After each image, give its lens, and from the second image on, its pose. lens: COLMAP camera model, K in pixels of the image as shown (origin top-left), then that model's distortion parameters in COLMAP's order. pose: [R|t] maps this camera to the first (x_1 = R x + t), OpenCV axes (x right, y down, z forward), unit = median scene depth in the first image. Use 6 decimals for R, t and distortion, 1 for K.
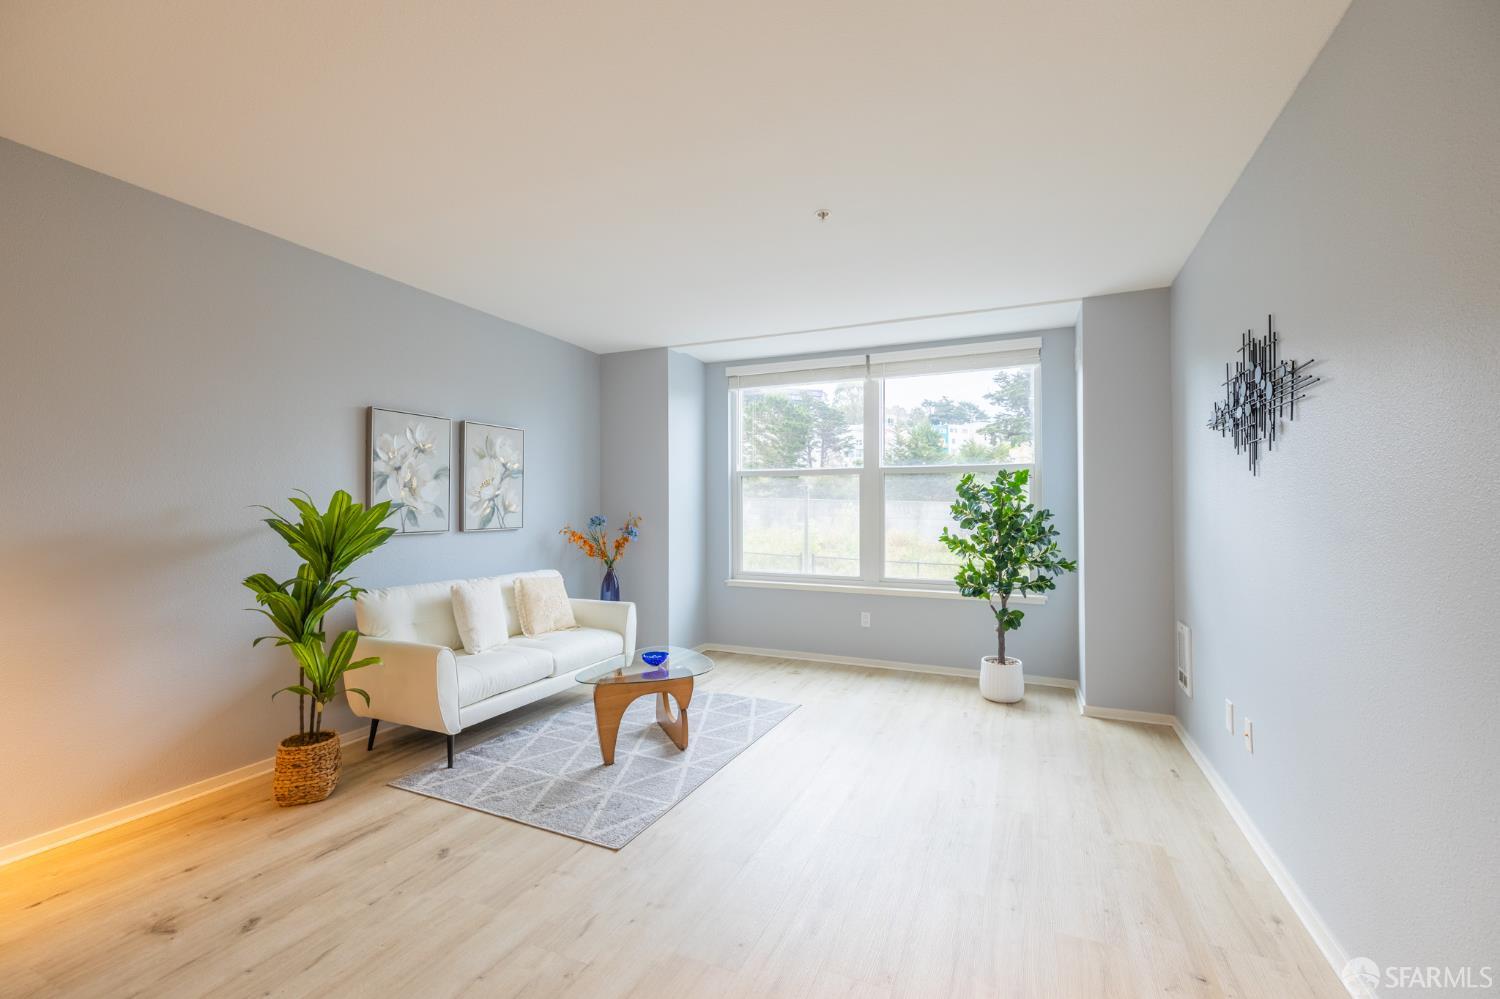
lens RADIAL K [[649.8, 0, 746.1], [0, 649.8, 496.4], [0, 0, 1]] dist [0.007880, -0.000611]
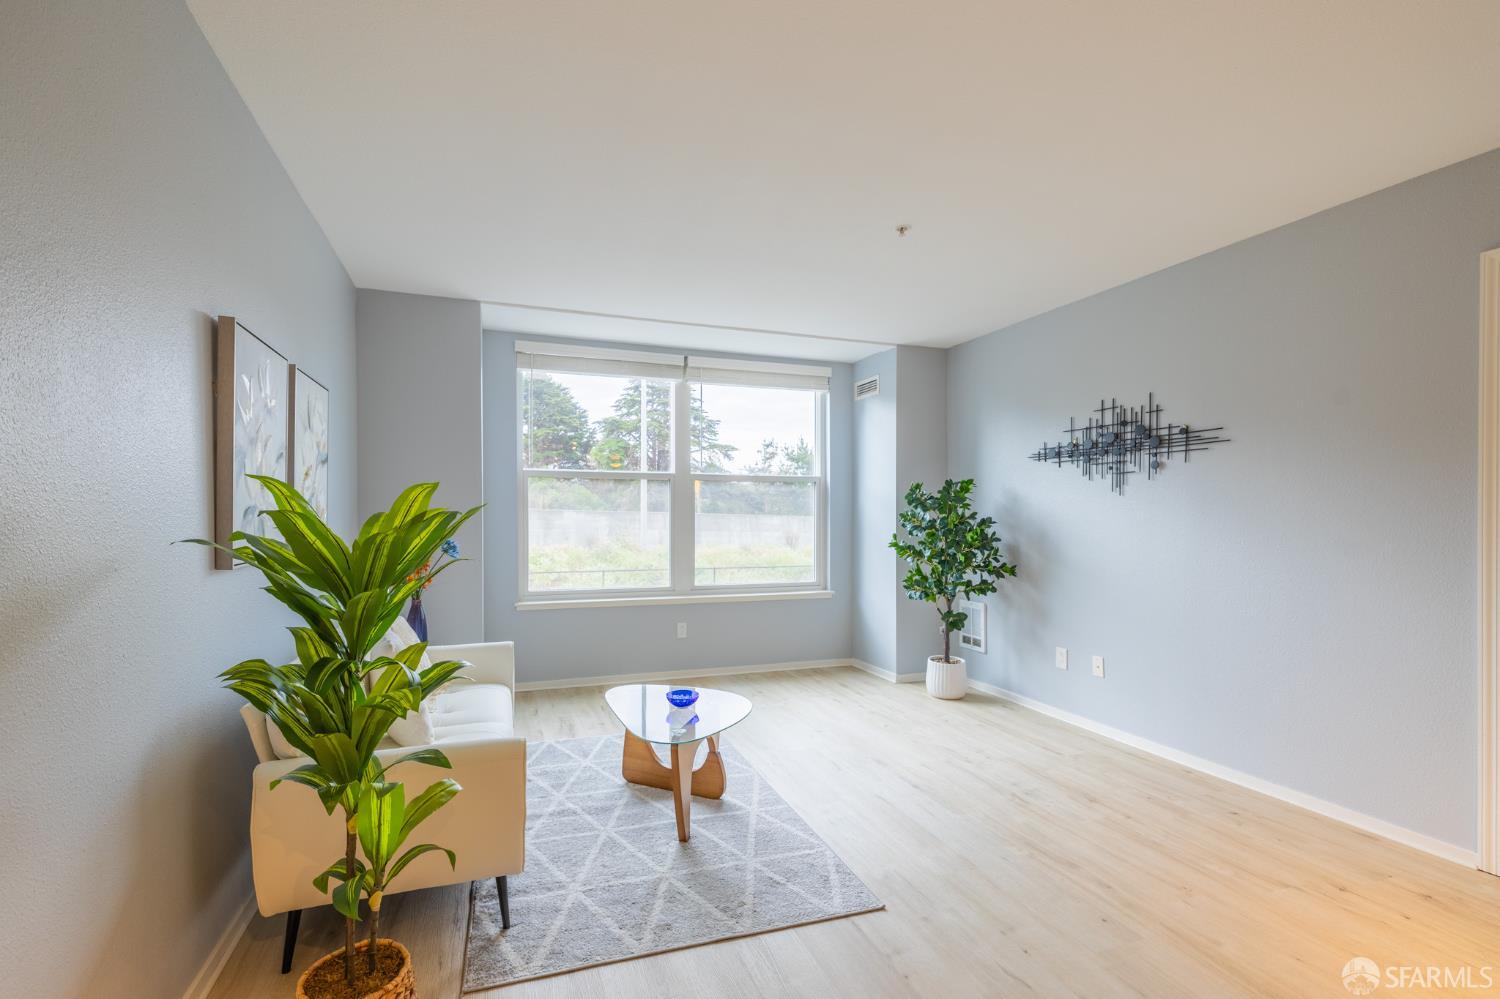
lens RADIAL K [[649.8, 0, 794.7], [0, 649.8, 517.7], [0, 0, 1]] dist [0.007880, -0.000611]
pose [[0.723747, -0.001280, 0.690065, -0.544230], [-0.014557, 0.999747, 0.017123, 0.003793], [-0.689912, -0.022438, 0.723545, 0.281756]]
